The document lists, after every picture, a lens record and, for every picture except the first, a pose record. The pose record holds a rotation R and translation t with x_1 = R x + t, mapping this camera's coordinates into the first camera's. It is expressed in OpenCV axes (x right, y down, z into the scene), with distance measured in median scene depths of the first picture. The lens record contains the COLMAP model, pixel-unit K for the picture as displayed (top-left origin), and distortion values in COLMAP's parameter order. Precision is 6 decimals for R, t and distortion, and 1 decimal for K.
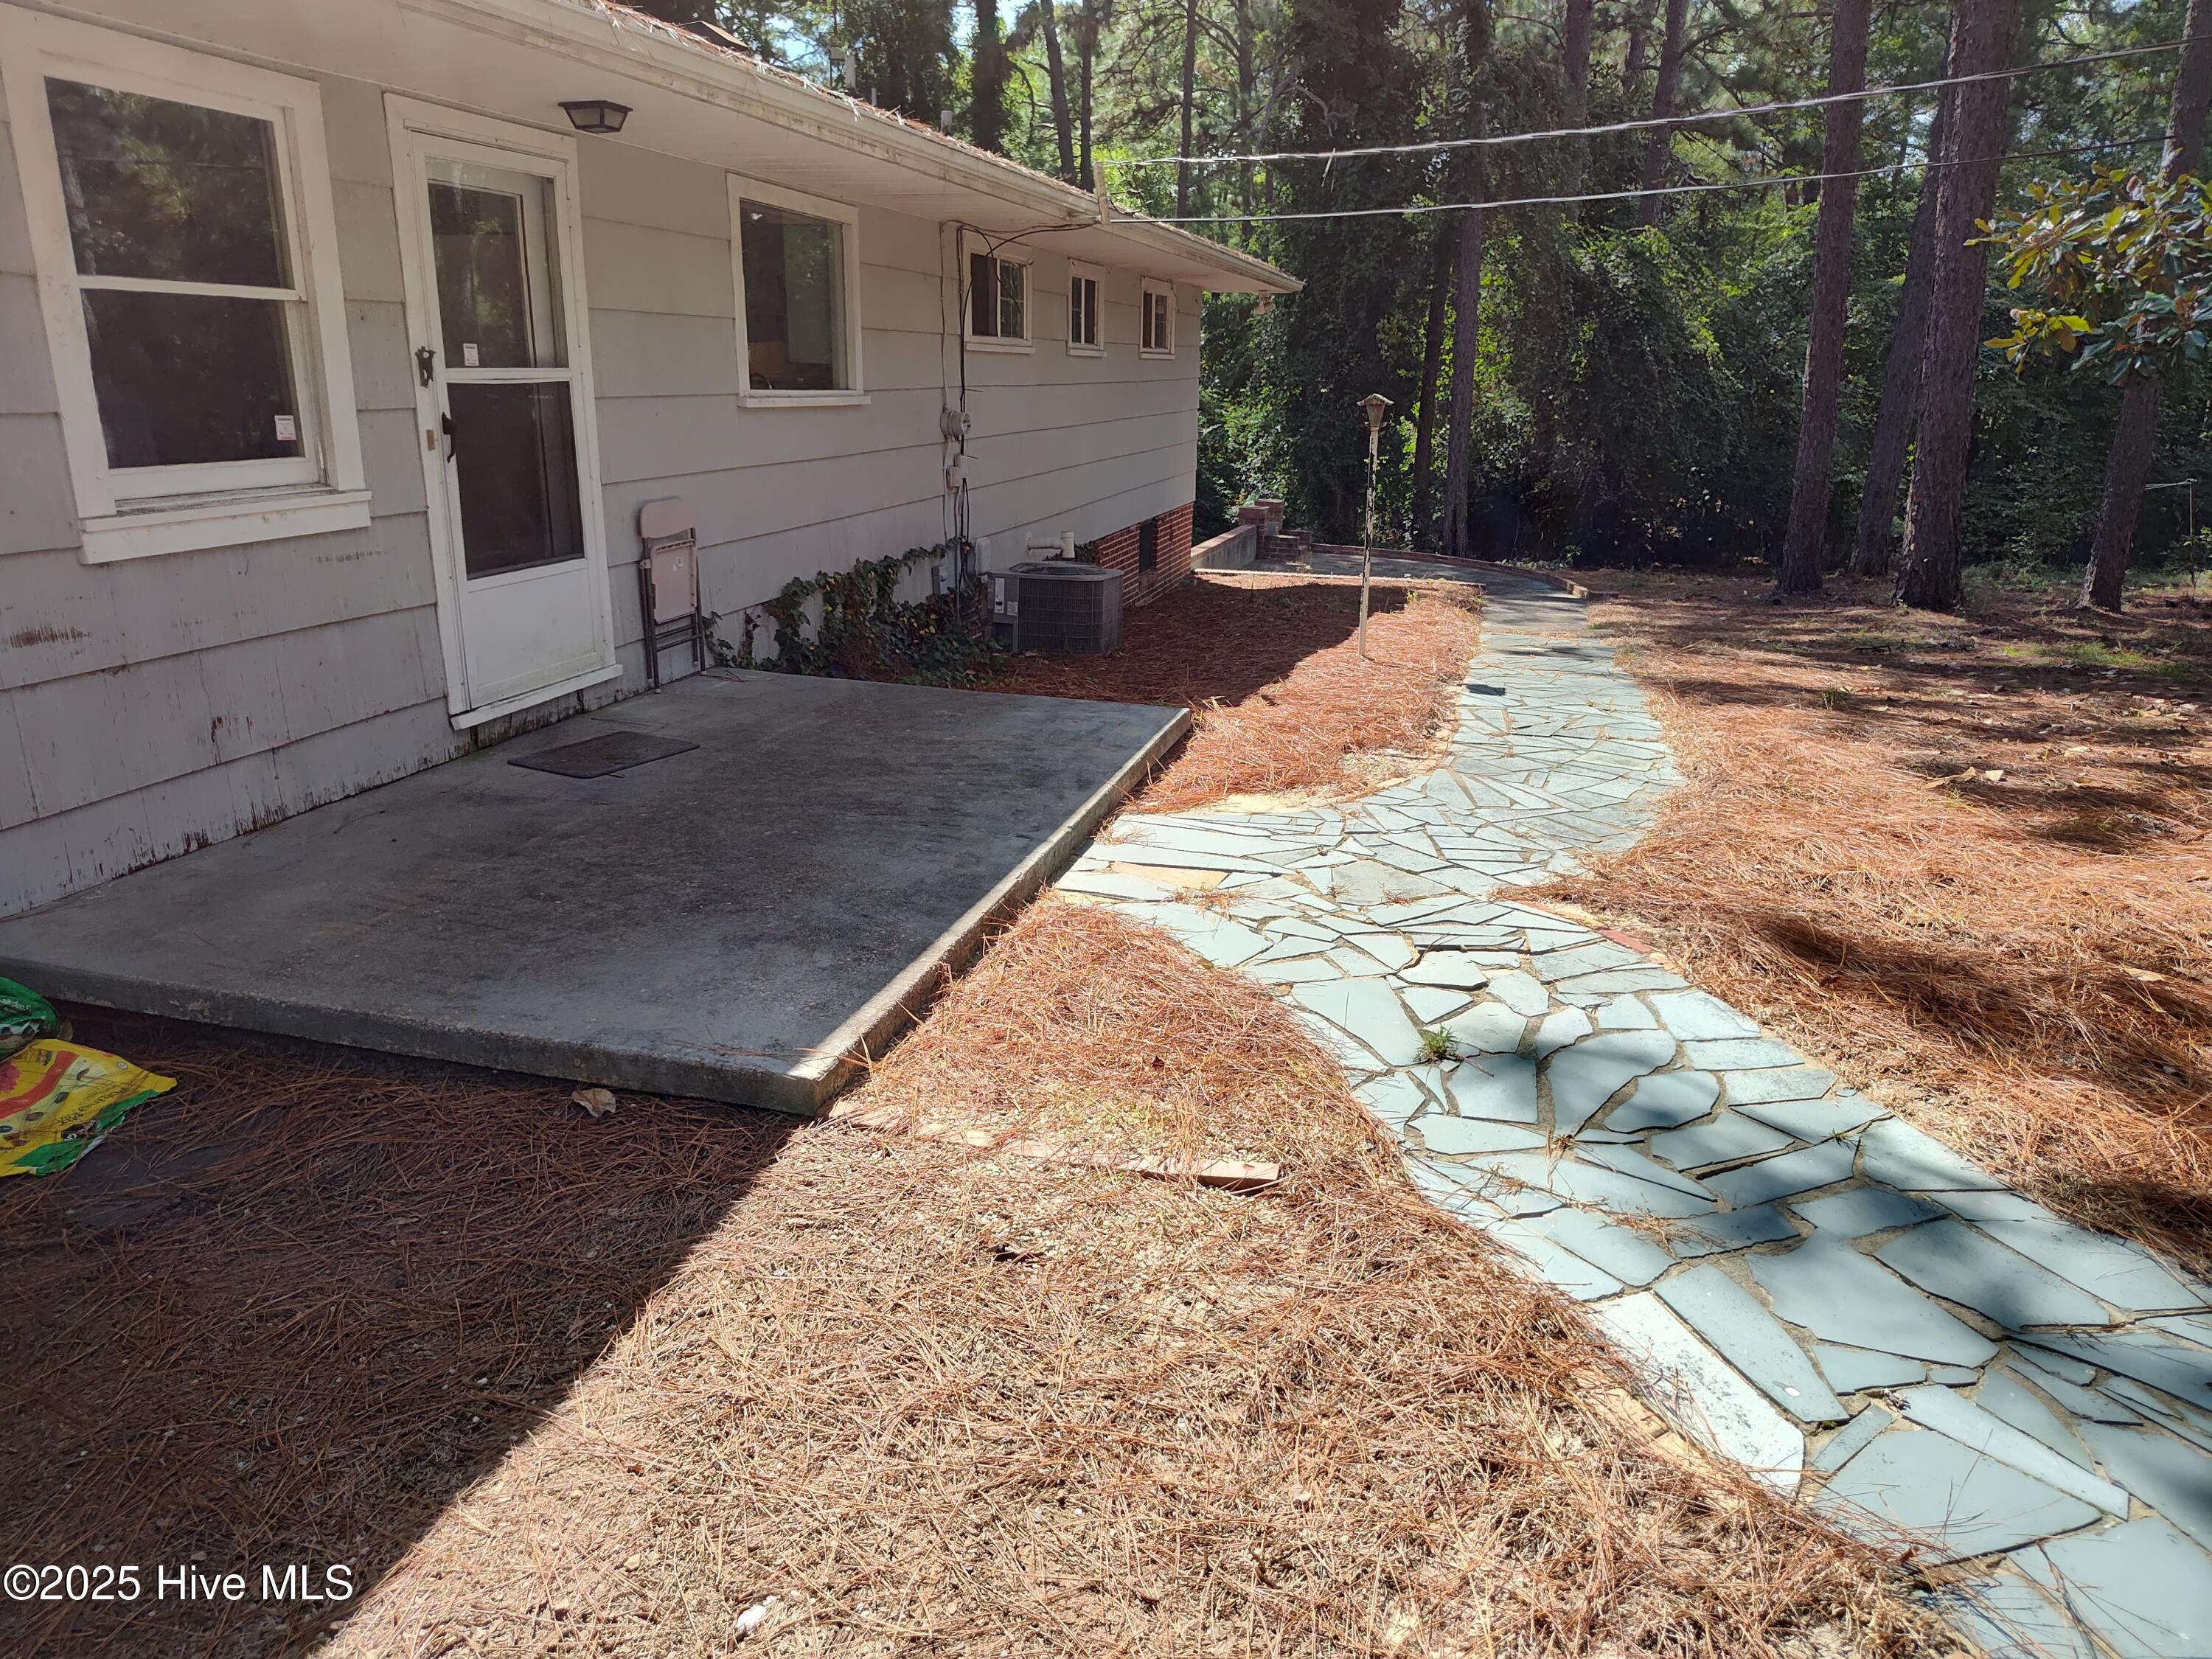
lens RADIAL K [[1515.3, 0, 1110.1], [0, 1515.3, 822.2], [0, 0, 1]] dist [0.059445, -0.079946]
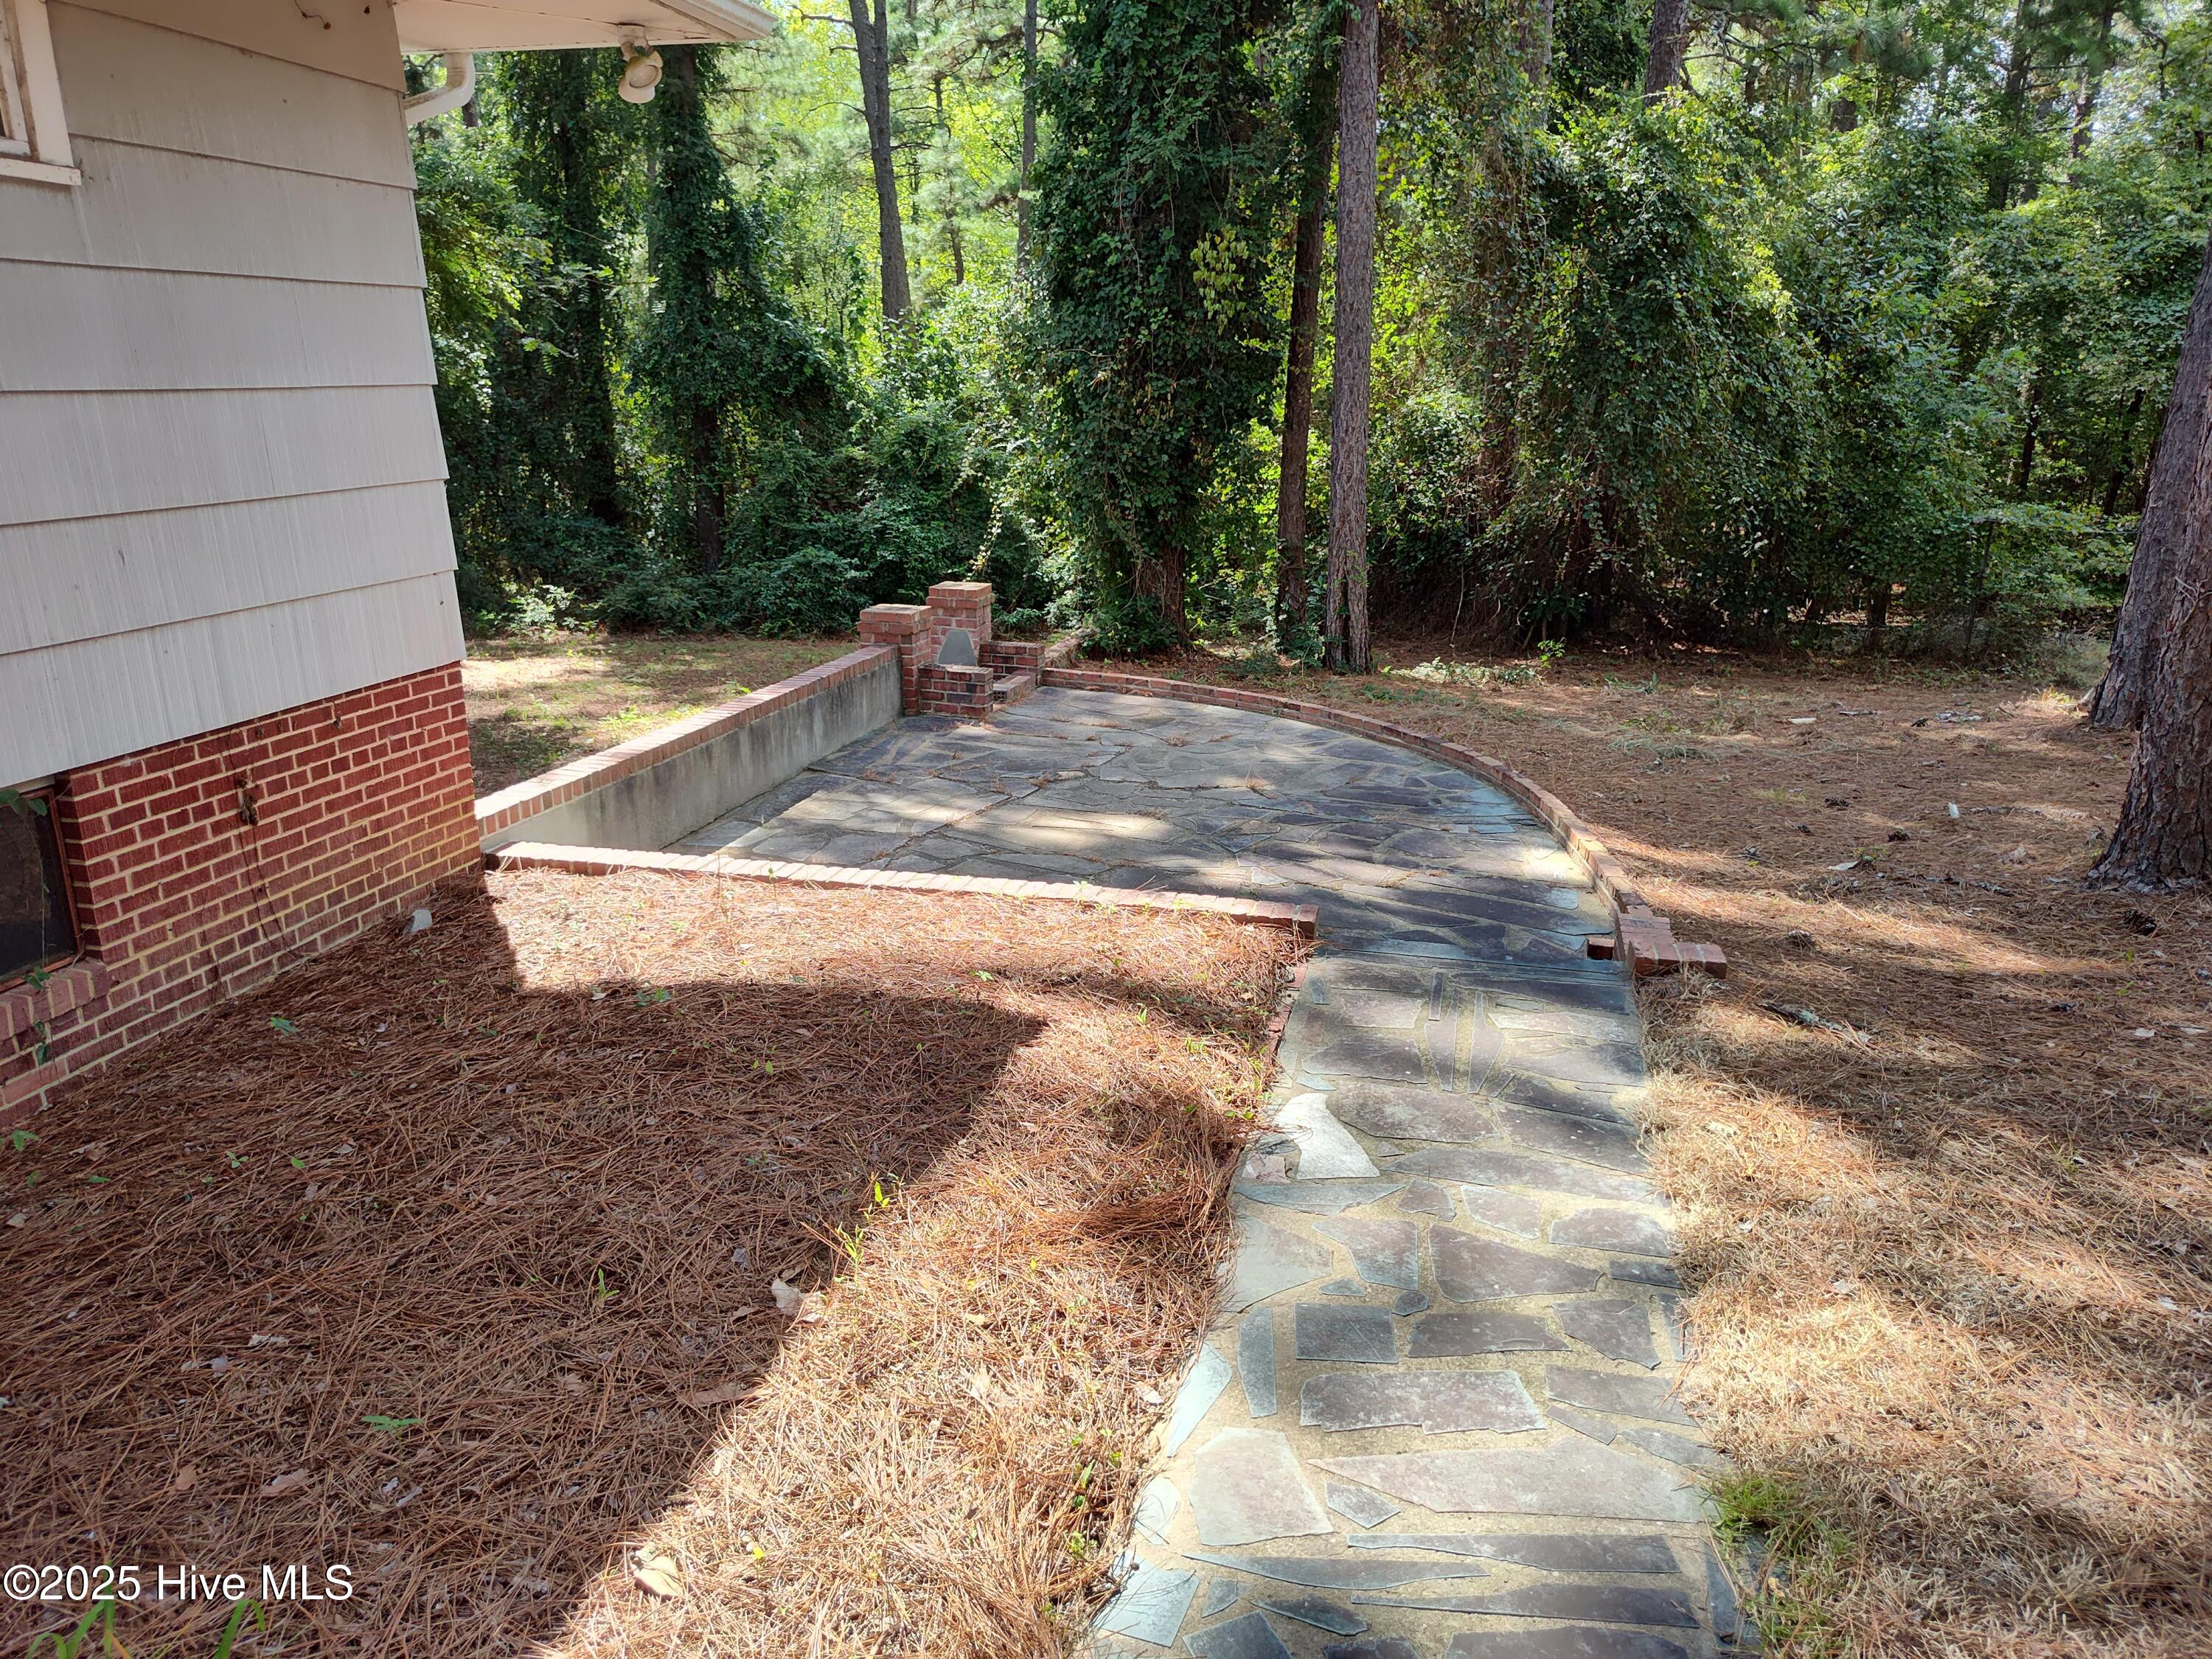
lens RADIAL K [[1515.3, 0, 1110.1], [0, 1515.3, 822.2], [0, 0, 1]] dist [0.059445, -0.079946]
pose [[0.999698, -0.013934, 0.020223, 0.121536], [0.014069, 0.999880, -0.006539, -0.108922], [-0.020129, 0.006821, 0.999774, 0.418251]]
